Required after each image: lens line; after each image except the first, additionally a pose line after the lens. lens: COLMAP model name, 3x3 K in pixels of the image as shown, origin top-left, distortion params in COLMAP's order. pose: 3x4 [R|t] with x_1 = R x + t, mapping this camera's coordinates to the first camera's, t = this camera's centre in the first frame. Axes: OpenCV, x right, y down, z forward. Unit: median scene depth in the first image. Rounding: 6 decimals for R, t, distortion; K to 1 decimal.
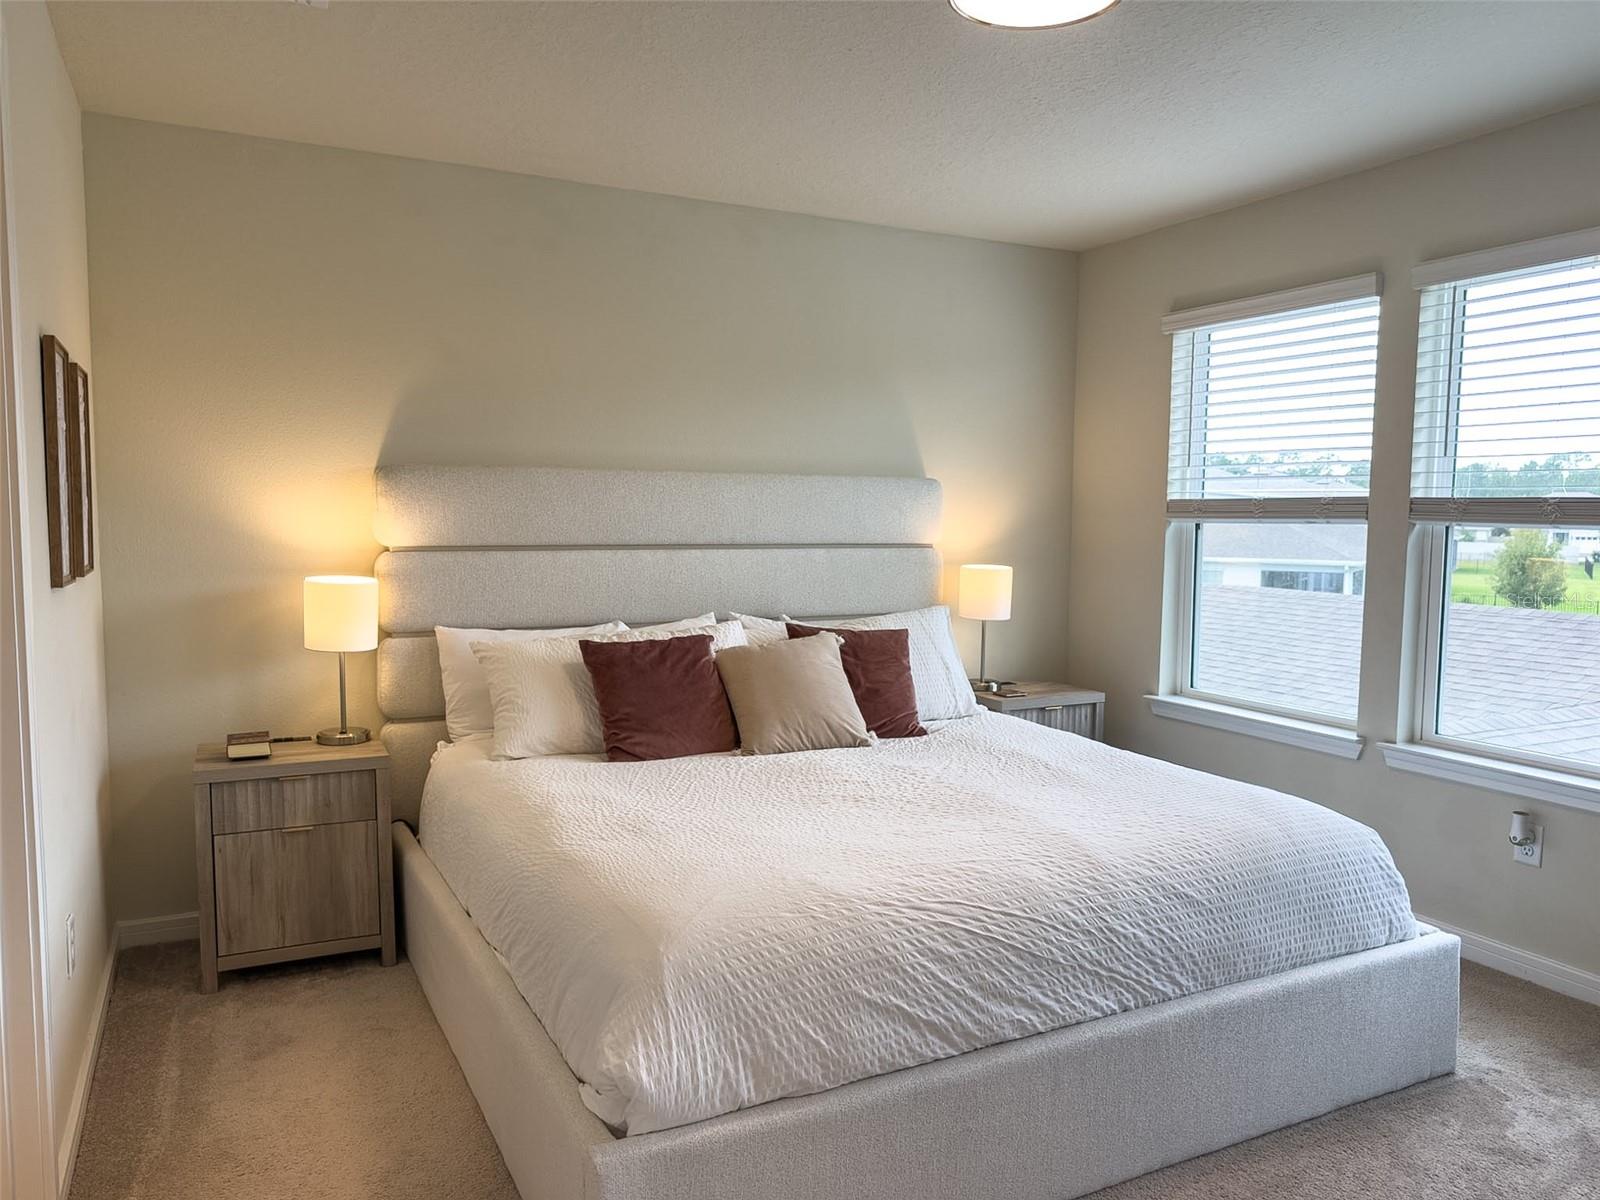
lens RADIAL K [[1154.1, 0, 800.0], [0, 1154.1, 600.0], [0, 0, 1]] dist [-0.013033, -0.006544]
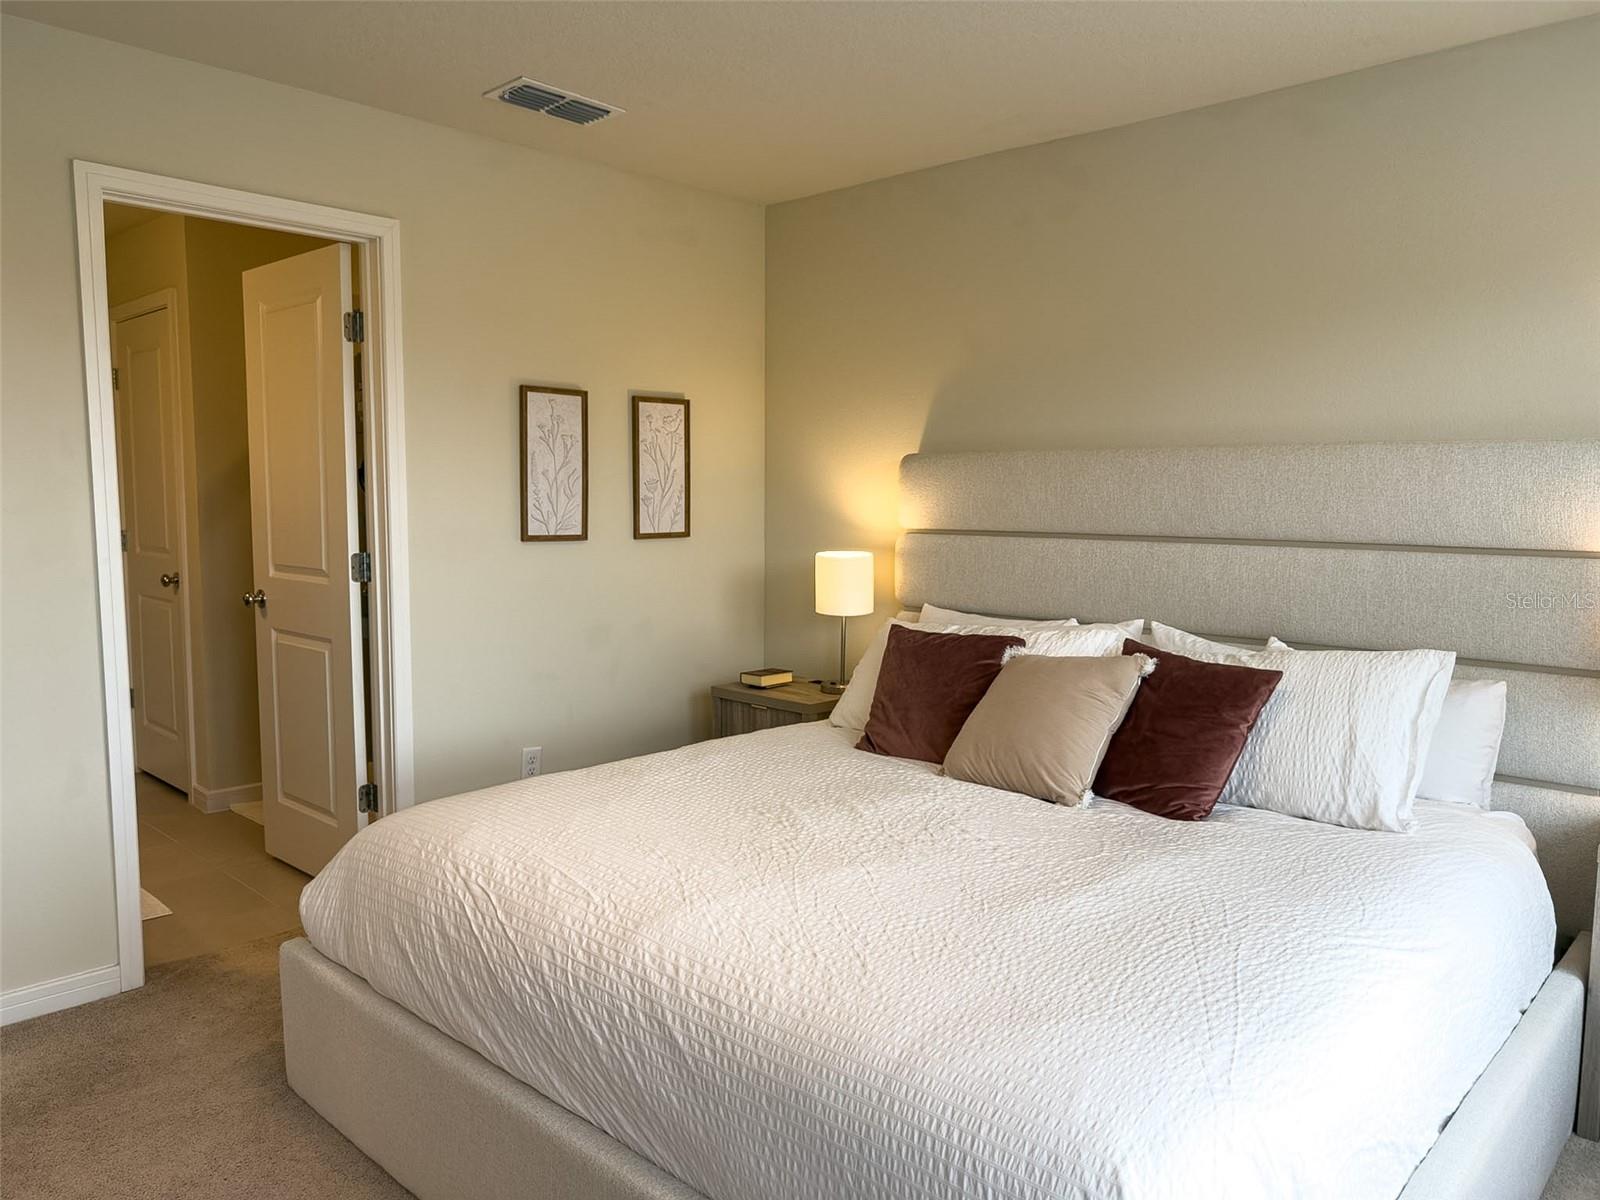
lens RADIAL K [[1154.1, 0, 800.0], [0, 1154.1, 600.0], [0, 0, 1]] dist [-0.013033, -0.006544]
pose [[0.324961, 0.080419, -0.942302, 0.697933], [-0.076712, 0.995336, 0.058490, -0.036921], [0.942611, 0.053279, 0.329614, 0.578339]]
